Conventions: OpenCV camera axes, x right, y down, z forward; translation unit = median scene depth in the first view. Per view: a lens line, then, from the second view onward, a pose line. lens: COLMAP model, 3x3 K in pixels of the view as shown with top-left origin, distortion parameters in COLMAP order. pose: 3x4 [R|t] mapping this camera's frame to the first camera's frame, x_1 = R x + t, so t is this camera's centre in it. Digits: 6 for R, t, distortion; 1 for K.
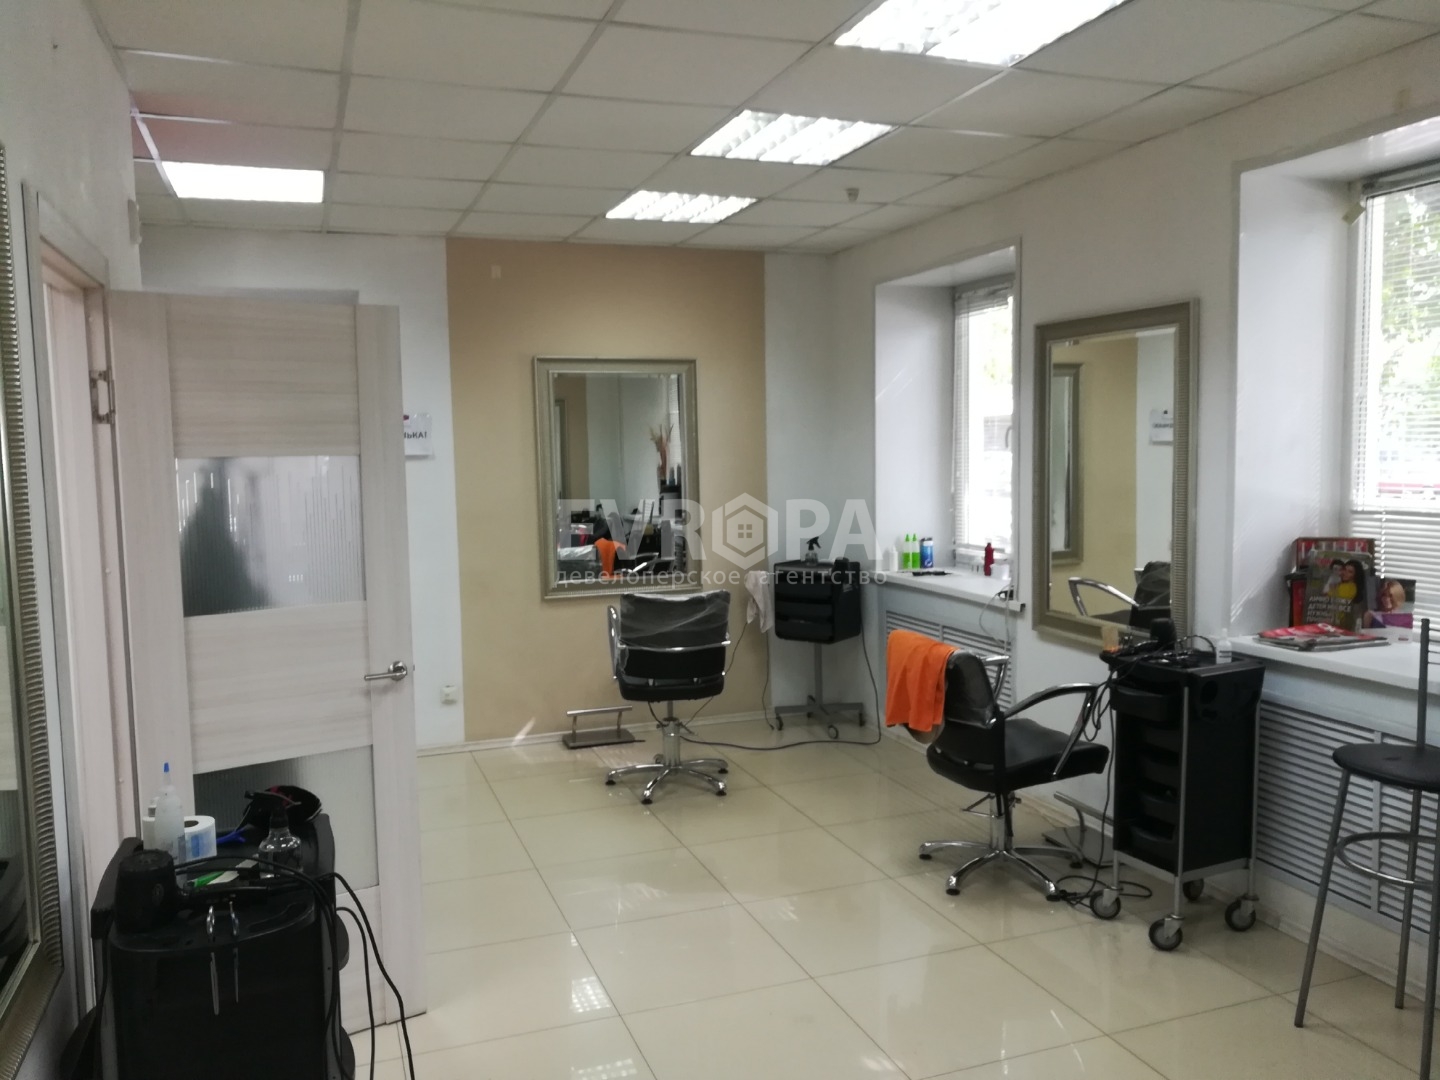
lens RADIAL K [[1127.9, 0, 721.8], [0, 1127.9, 538.4], [0, 0, 1]] dist [0.005258, 0.005920]
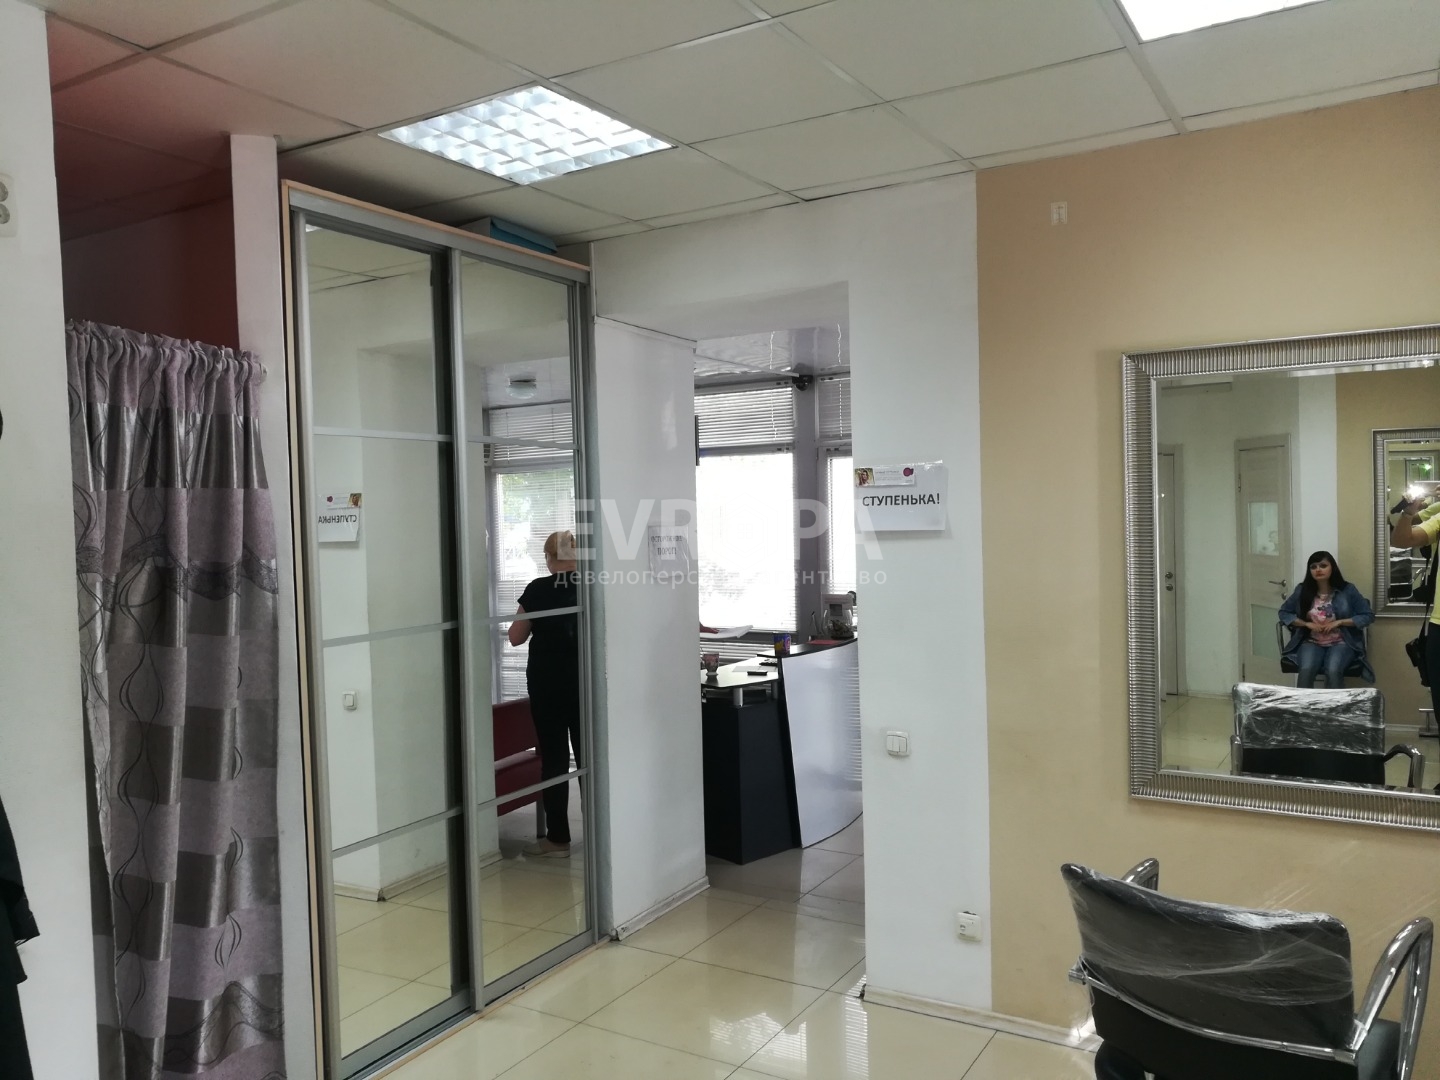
lens RADIAL K [[1127.9, 0, 717.2], [0, 1127.9, 546.1], [0, 0, 1]] dist [0.005258, 0.005920]
pose [[0.622510, 0.027364, -0.782133, 0.142447], [-0.050933, 0.998686, -0.005597, -0.054786], [0.780953, 0.043320, 0.623086, 0.511207]]
